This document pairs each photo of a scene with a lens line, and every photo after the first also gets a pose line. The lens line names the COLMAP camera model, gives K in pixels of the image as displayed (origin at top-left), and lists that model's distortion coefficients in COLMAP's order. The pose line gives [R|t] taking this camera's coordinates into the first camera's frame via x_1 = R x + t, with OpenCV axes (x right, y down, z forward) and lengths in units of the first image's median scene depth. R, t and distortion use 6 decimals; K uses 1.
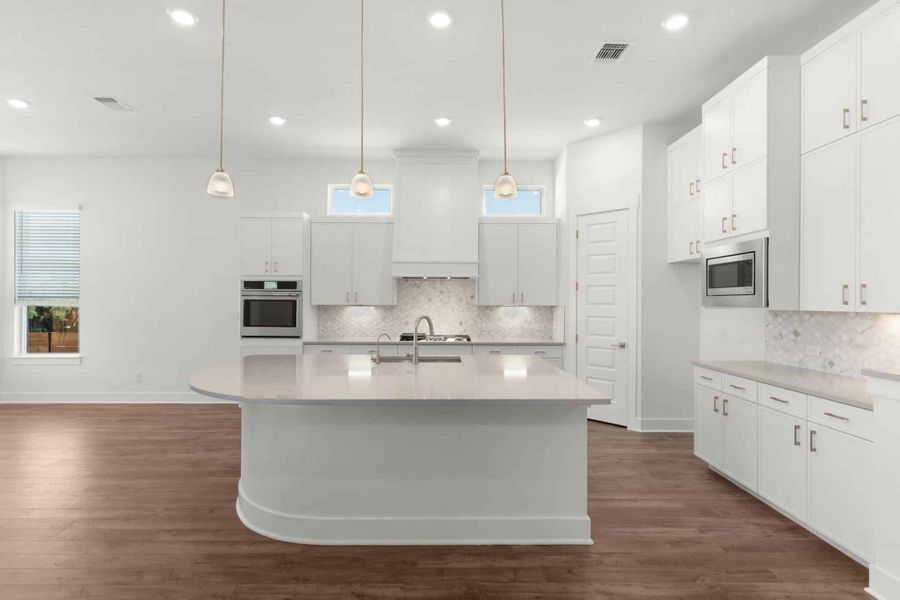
lens RADIAL K [[442.0, 0, 446.7], [0, 442.0, 301.9], [0, 0, 1]] dist [-0.001283, 0.000204]
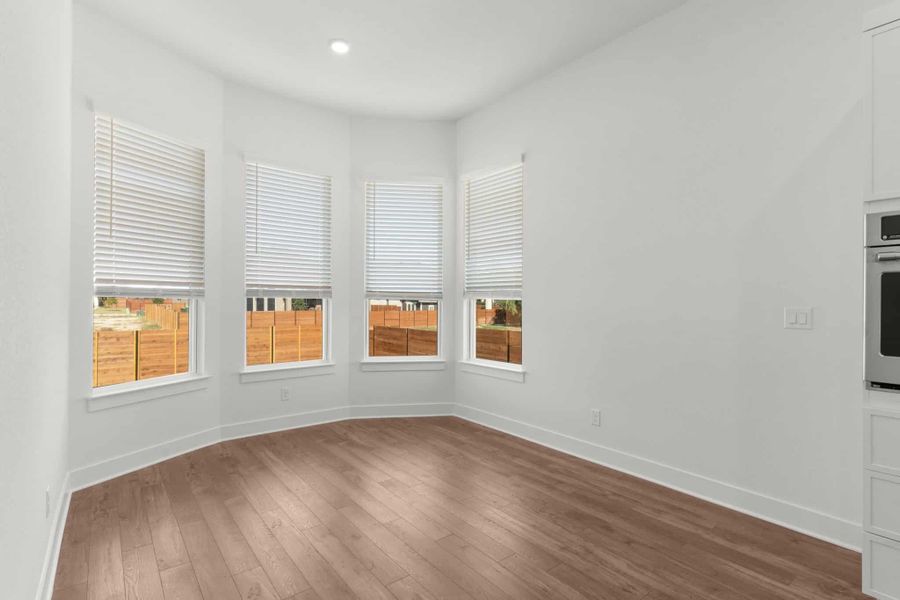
lens RADIAL K [[442.0, 0, 446.7], [0, 442.0, 301.9], [0, 0, 1]] dist [-0.001283, 0.000204]
pose [[0.603442, -0.001026, -0.797406, -0.373369], [0.005383, 0.999982, 0.002787, 0.012978], [0.797389, -0.005974, 0.603436, 0.519299]]
